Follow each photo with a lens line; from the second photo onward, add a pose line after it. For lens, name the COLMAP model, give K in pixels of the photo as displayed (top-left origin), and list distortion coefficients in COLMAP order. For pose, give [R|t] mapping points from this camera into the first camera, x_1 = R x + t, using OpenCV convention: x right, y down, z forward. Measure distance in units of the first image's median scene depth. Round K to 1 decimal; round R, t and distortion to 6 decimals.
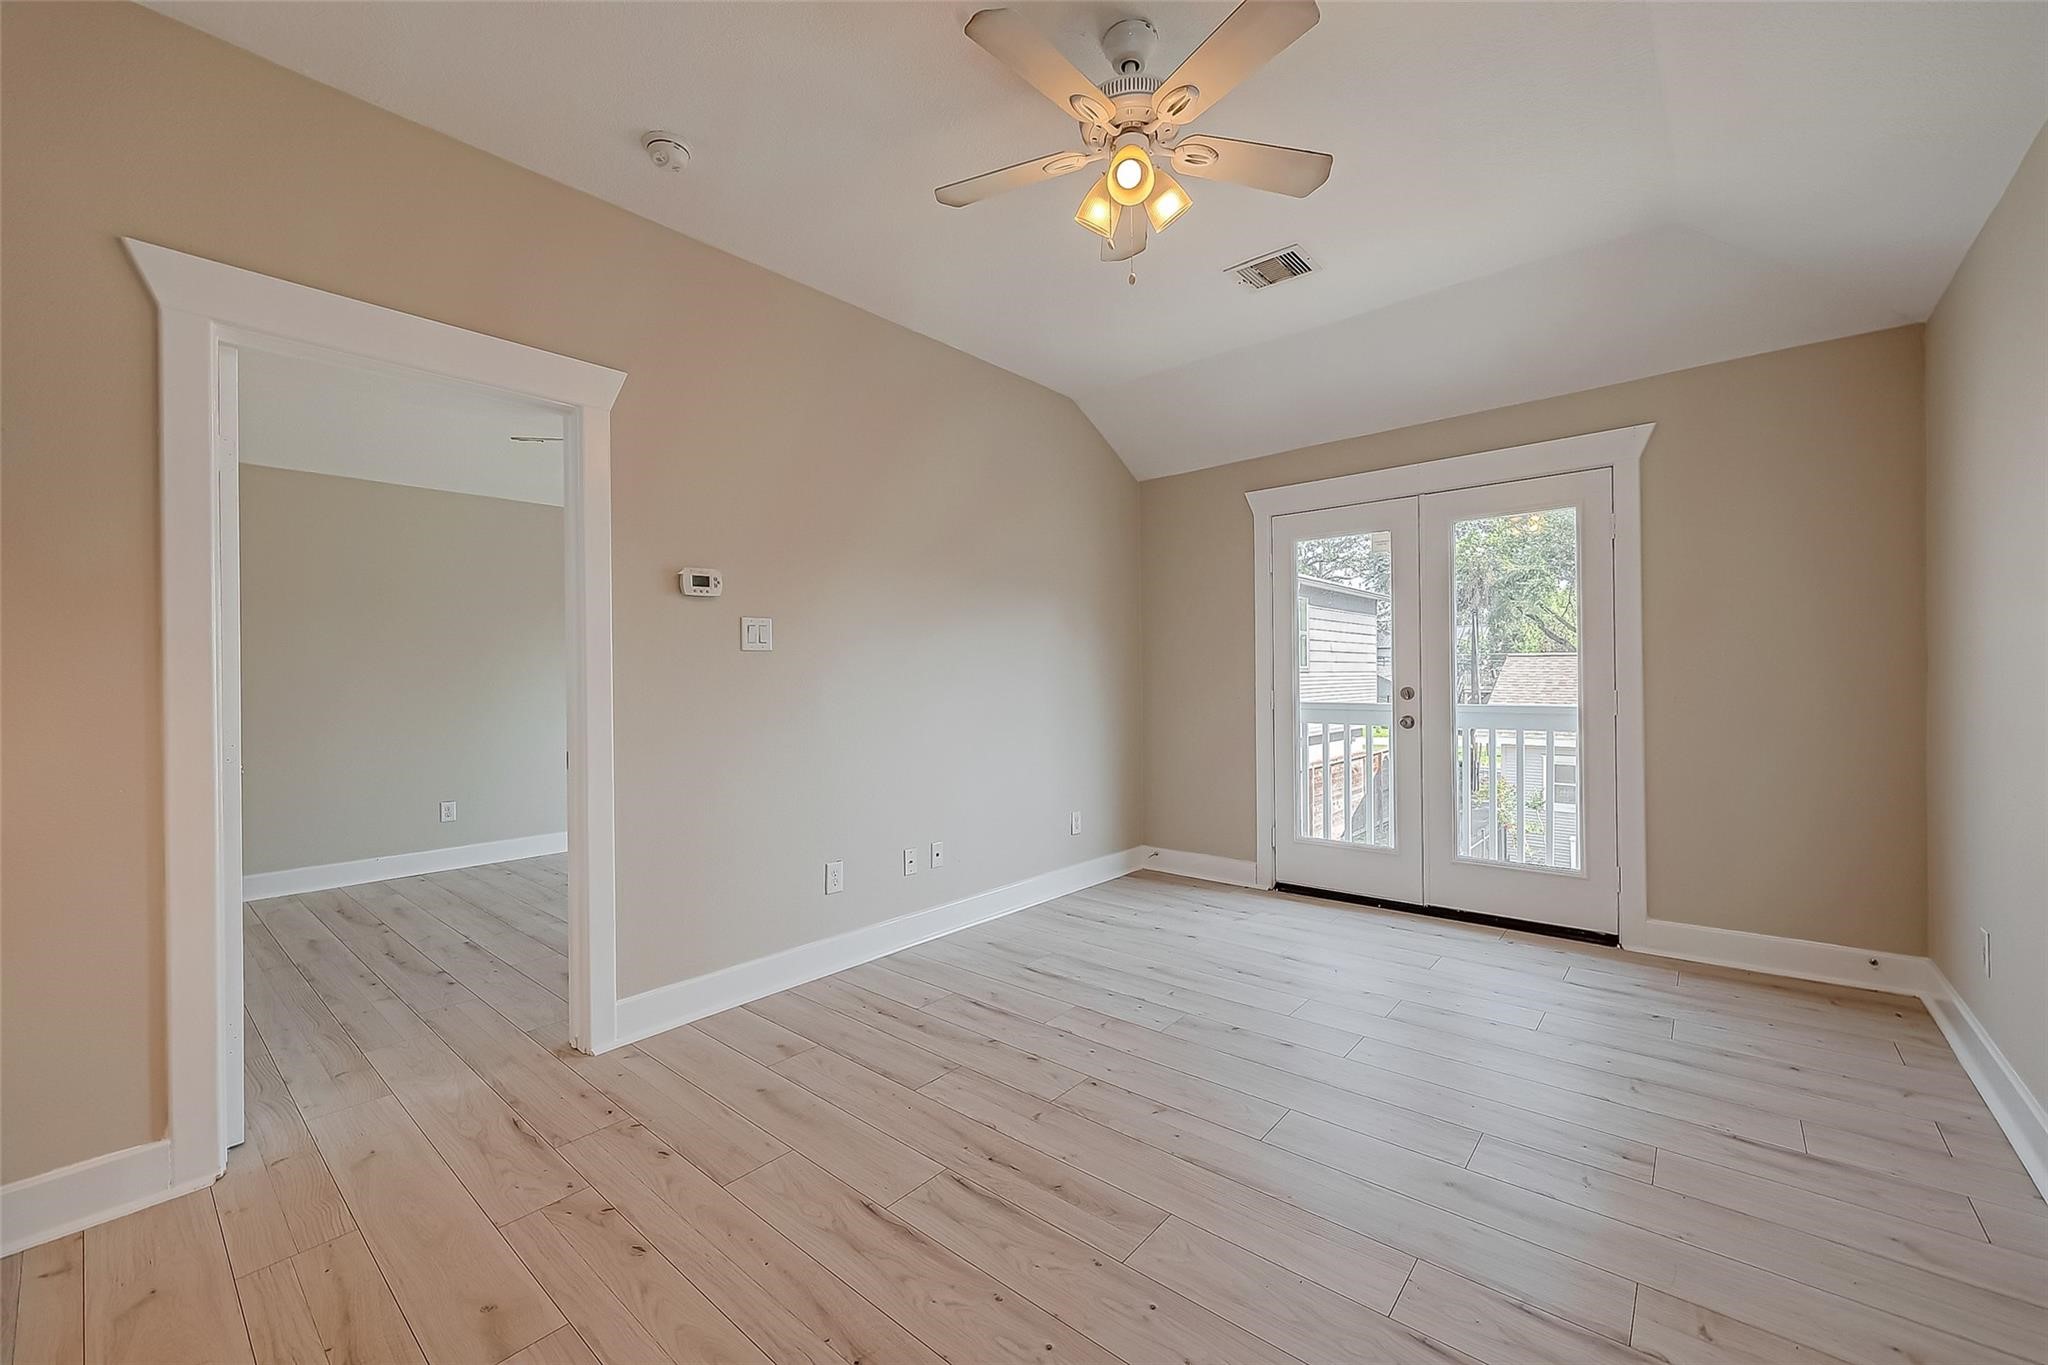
lens RADIAL K [[808.8, 0, 1023.6], [0, 808.8, 679.7], [0, 0, 1]] dist [-0.001460, 0.000169]
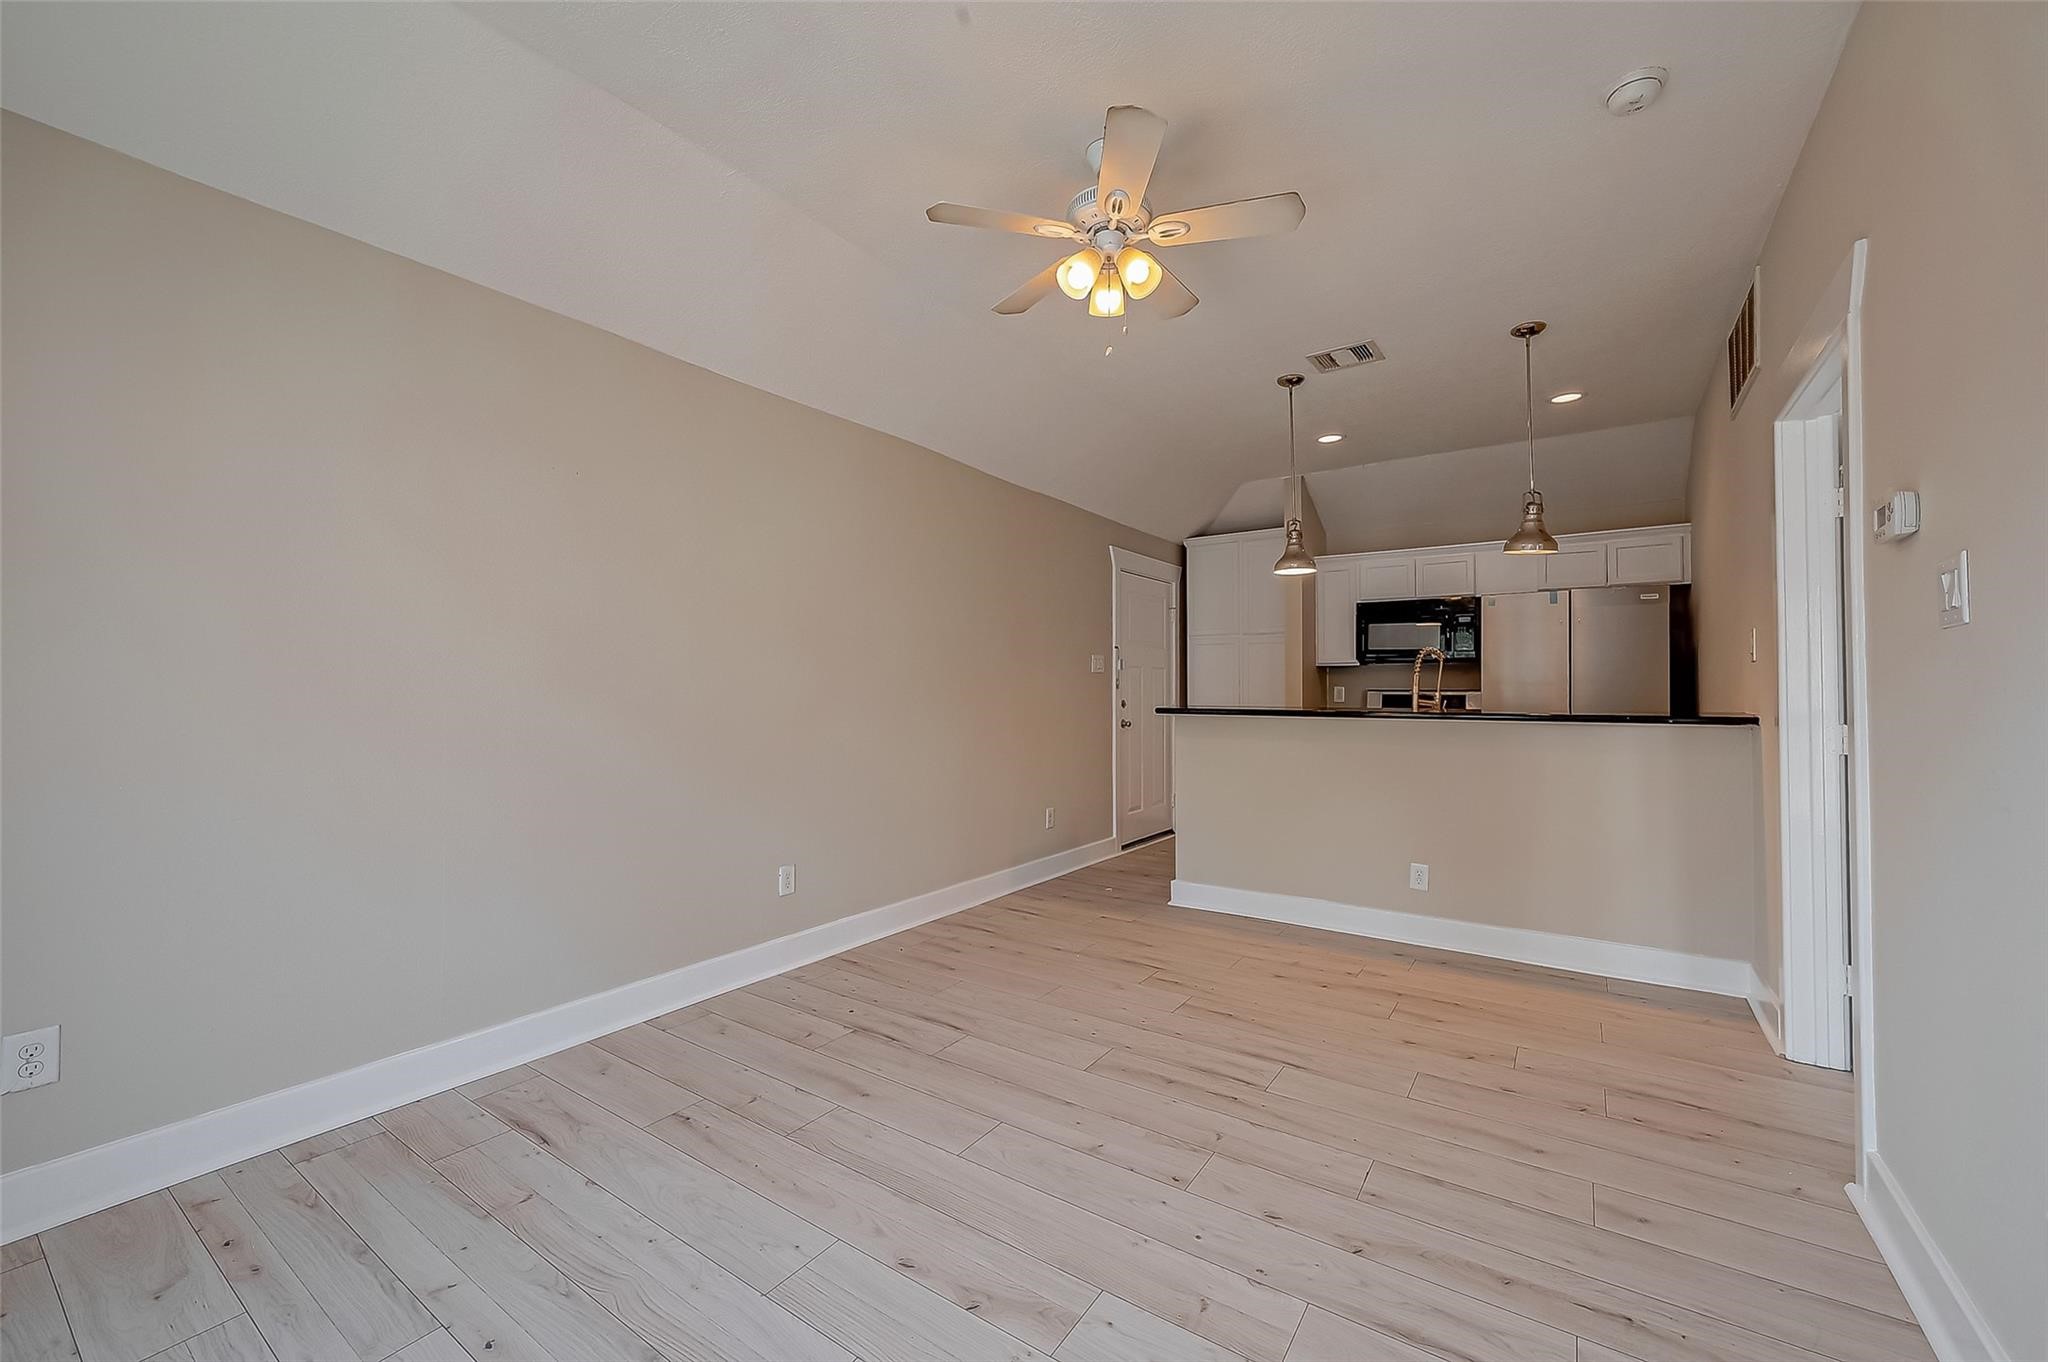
lens RADIAL K [[808.8, 0, 1023.6], [0, 808.8, 678.2], [0, 0, 1]] dist [-0.001460, 0.000169]
pose [[-0.994209, 0.007200, -0.107223, 0.363268], [0.009358, 0.999763, -0.019631, 0.001401], [0.107056, -0.020521, -0.994041, 2.016877]]
